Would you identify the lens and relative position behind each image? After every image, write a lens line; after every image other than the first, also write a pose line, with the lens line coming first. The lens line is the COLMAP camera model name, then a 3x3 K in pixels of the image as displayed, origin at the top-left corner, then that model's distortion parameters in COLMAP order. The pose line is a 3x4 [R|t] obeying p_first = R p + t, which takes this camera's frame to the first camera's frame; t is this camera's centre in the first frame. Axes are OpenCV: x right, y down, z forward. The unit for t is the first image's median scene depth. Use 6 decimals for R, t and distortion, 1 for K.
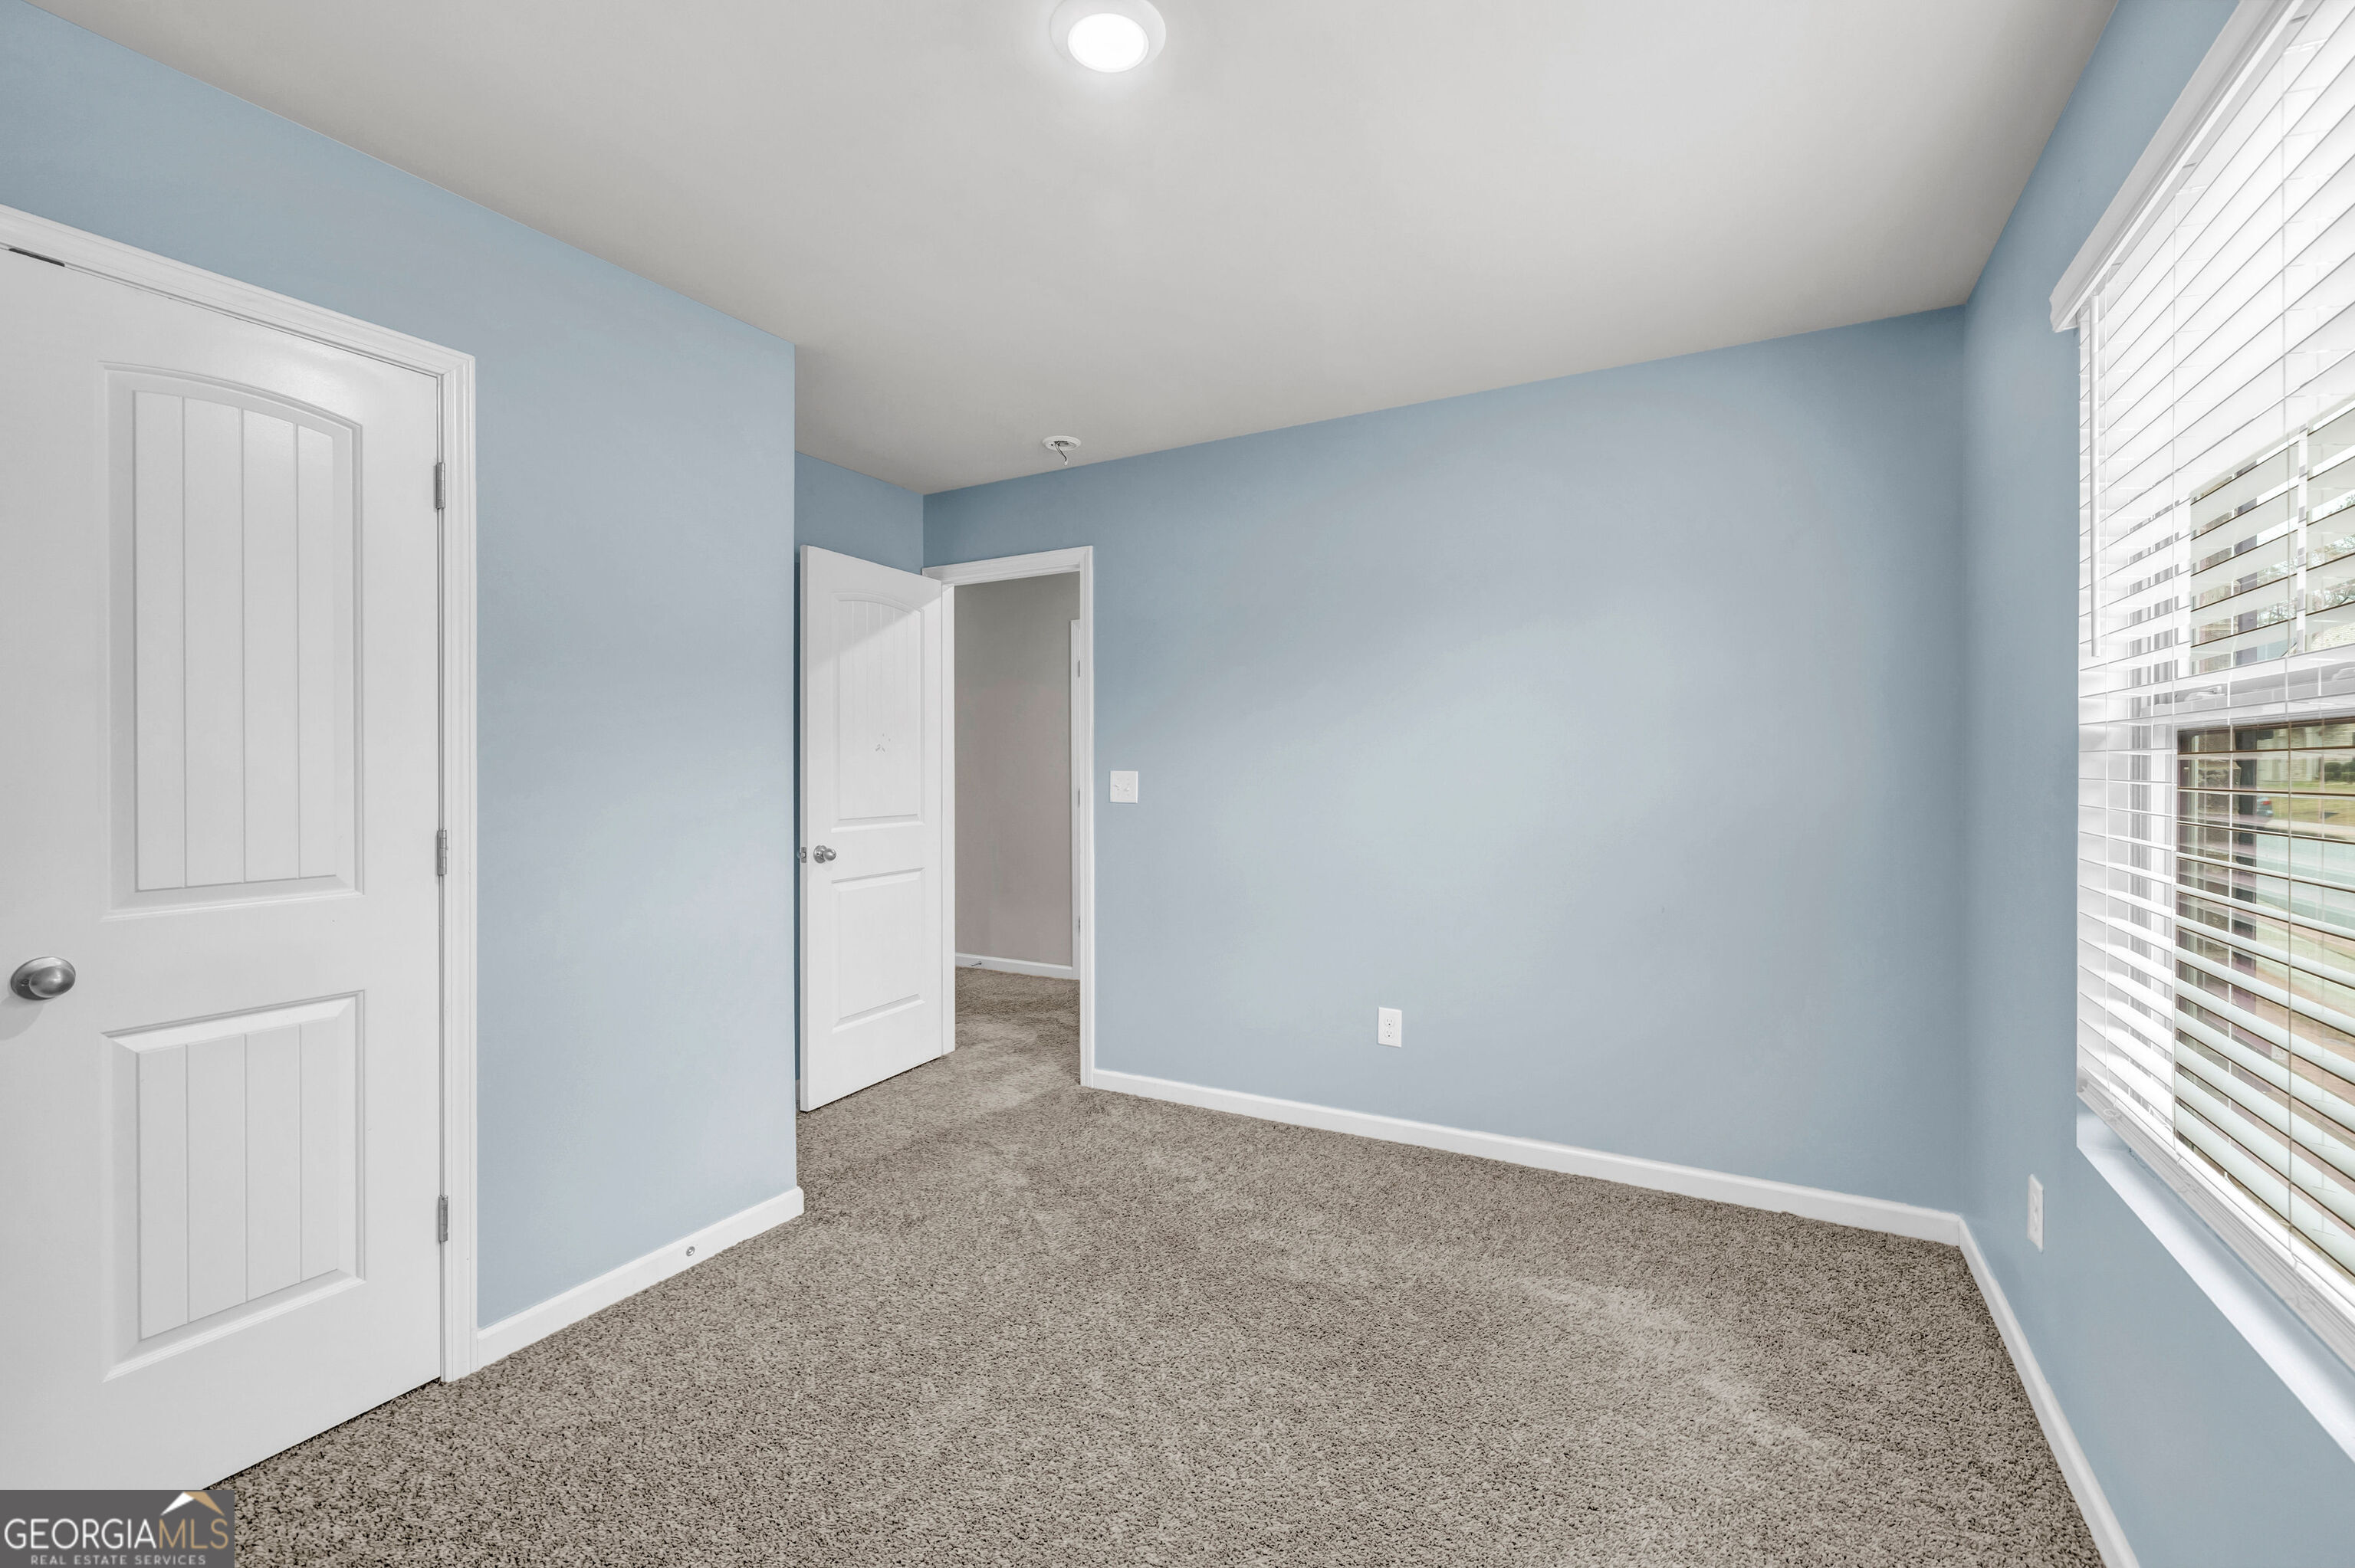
lens RADIAL K [[1009.9, 0, 1176.0], [0, 1009.9, 772.3], [0, 0, 1]] dist [0.000442, 0.000145]
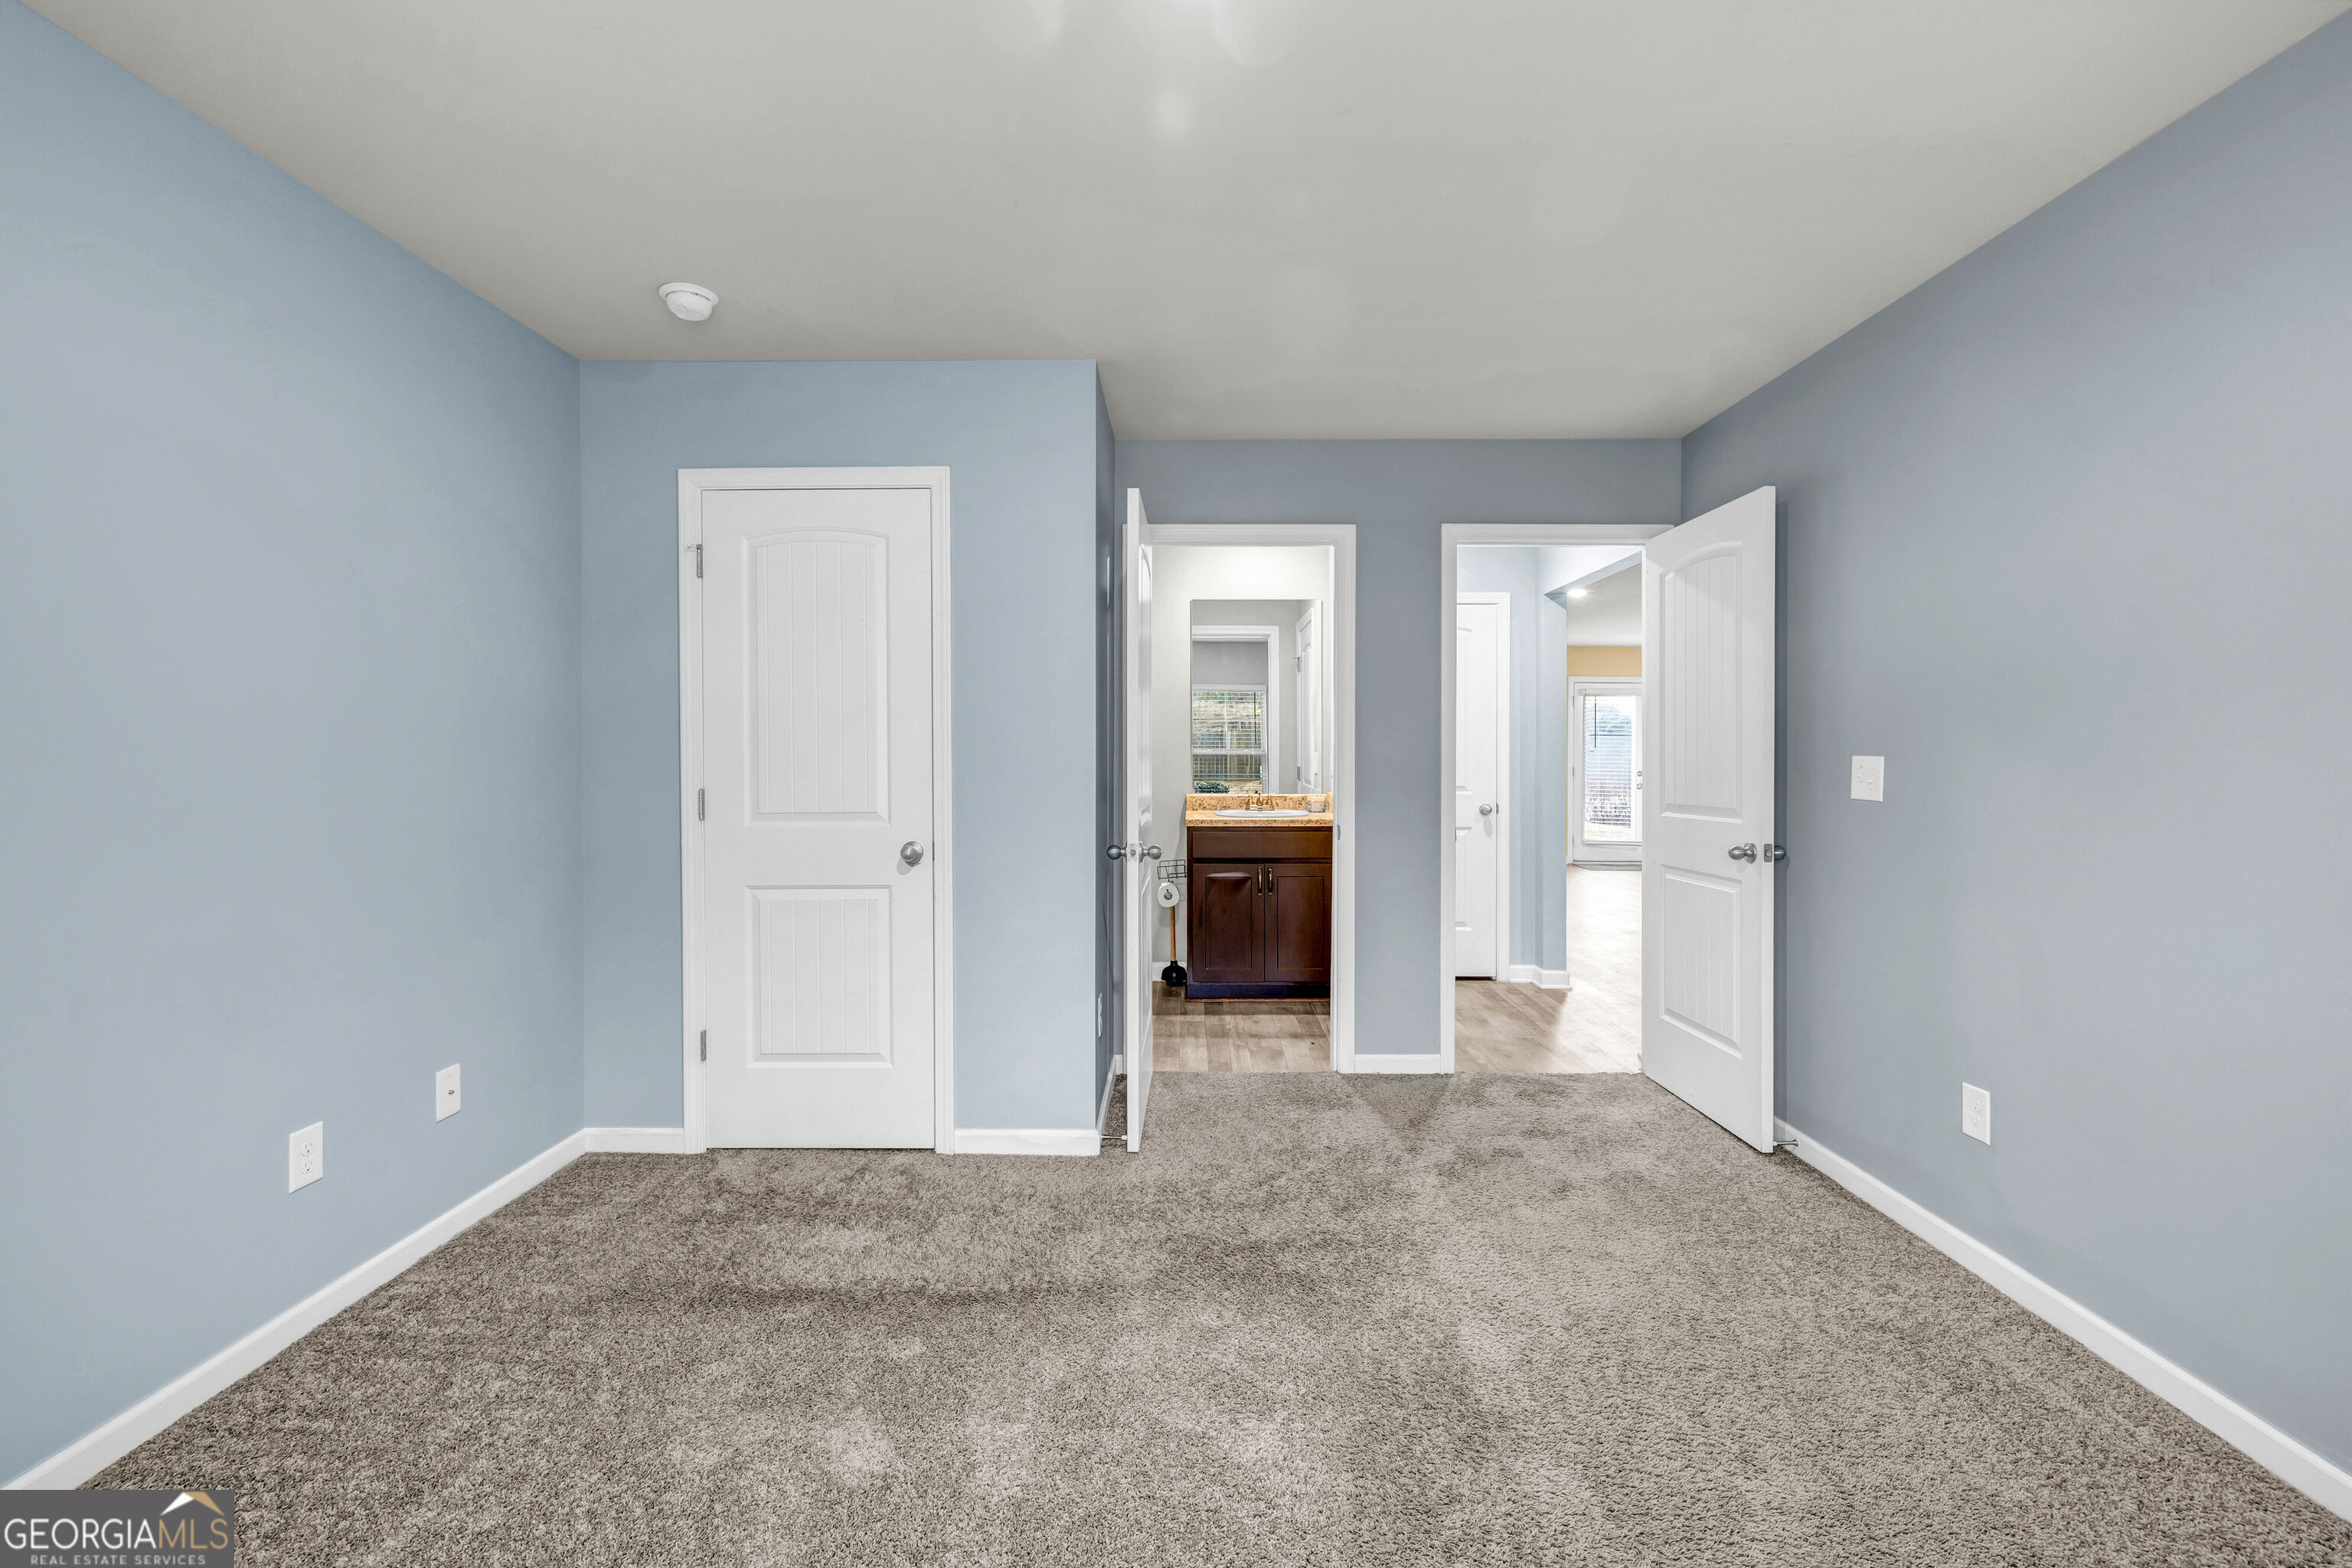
lens RADIAL K [[1008.8, 0, 1174.5], [0, 1008.8, 772.3], [0, 0, 1]] dist [0.000442, 0.000145]
pose [[0.479881, 0.011284, -0.877261, 0.777714], [-0.002017, 0.999929, 0.011758, 0.009033], [0.877331, -0.003873, 0.479870, 0.582317]]
